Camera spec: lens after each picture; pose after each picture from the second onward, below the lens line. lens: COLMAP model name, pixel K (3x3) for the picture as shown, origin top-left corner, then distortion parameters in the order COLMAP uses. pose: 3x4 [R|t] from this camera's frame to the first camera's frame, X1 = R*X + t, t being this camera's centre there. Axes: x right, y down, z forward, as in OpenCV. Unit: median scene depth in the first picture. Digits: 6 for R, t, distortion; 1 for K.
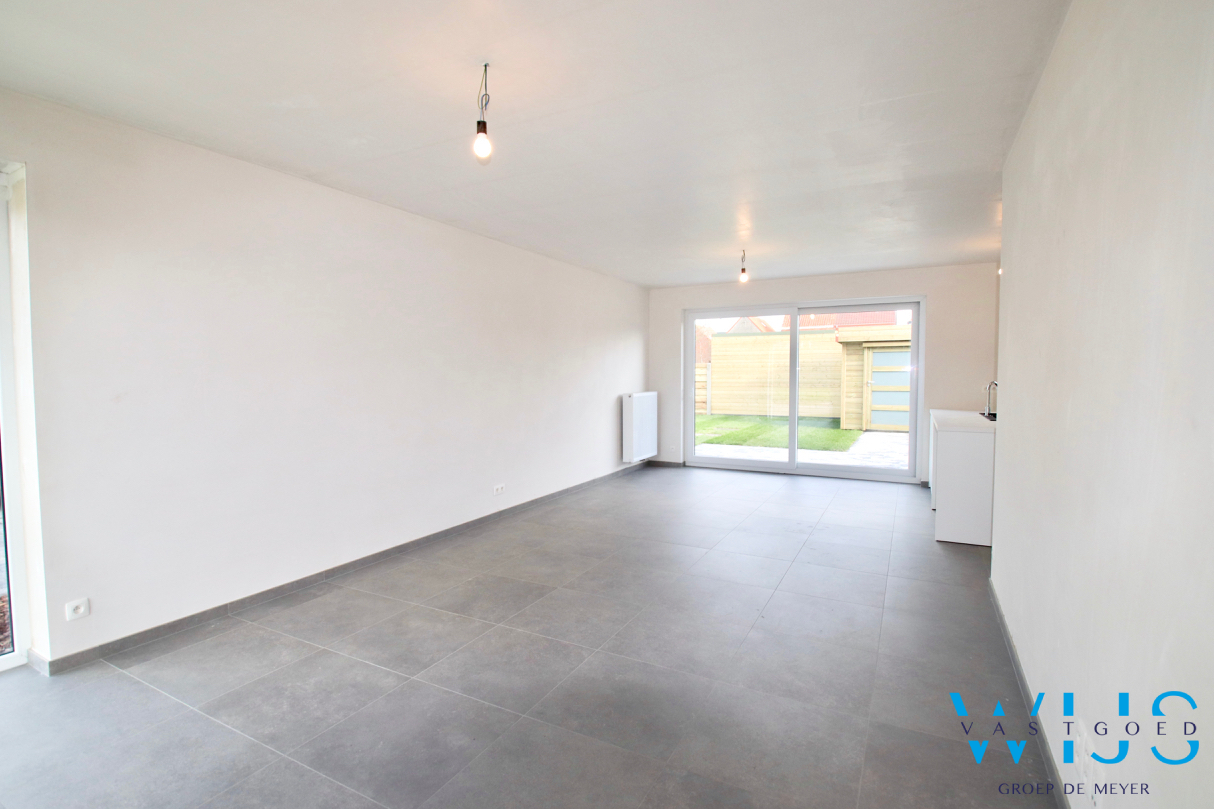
lens RADIAL K [[565.0, 0, 590.2], [0, 565.0, 400.8], [0, 0, 1]] dist [0.030385, -0.034414]
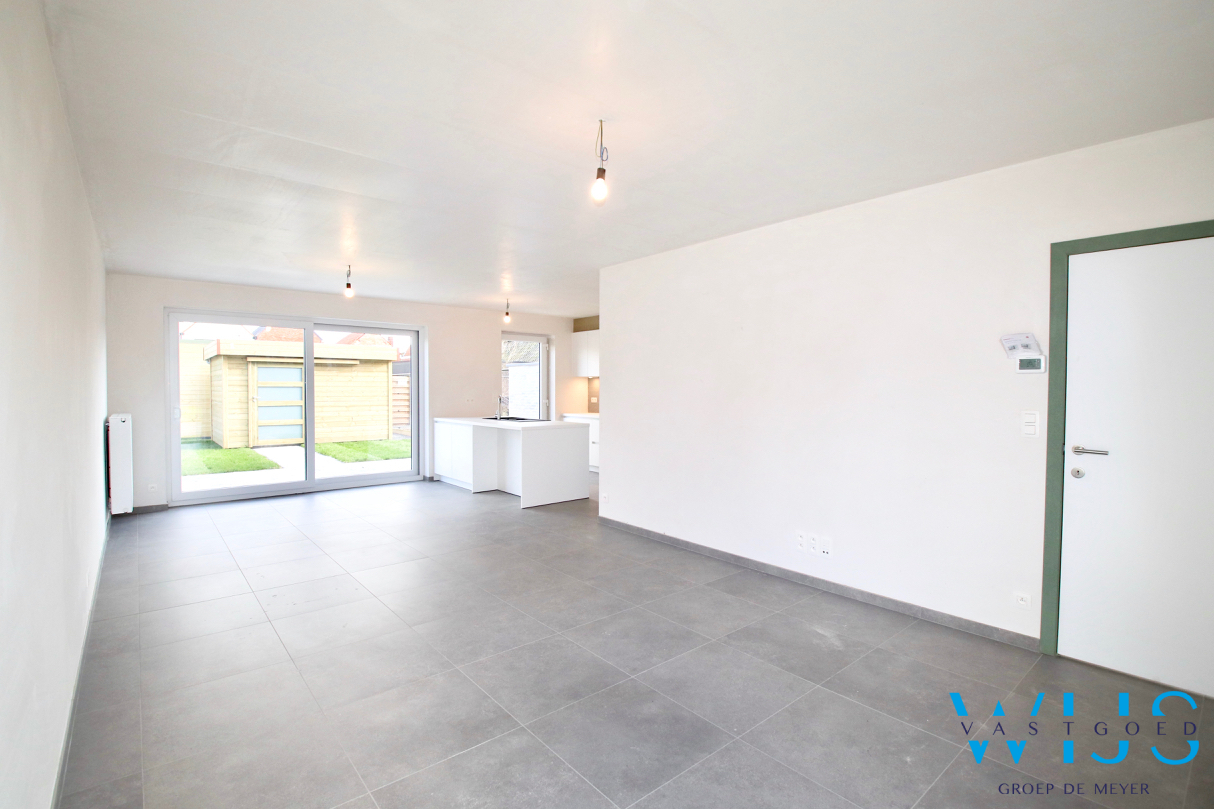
lens RADIAL K [[565.0, 0, 590.2], [0, 565.0, 400.8], [0, 0, 1]] dist [0.030385, -0.034414]
pose [[0.389313, -0.019170, 0.920906, -0.186438], [0.043022, 0.999071, 0.002610, -0.005080], [-0.920100, 0.038603, 0.389776, 0.089386]]
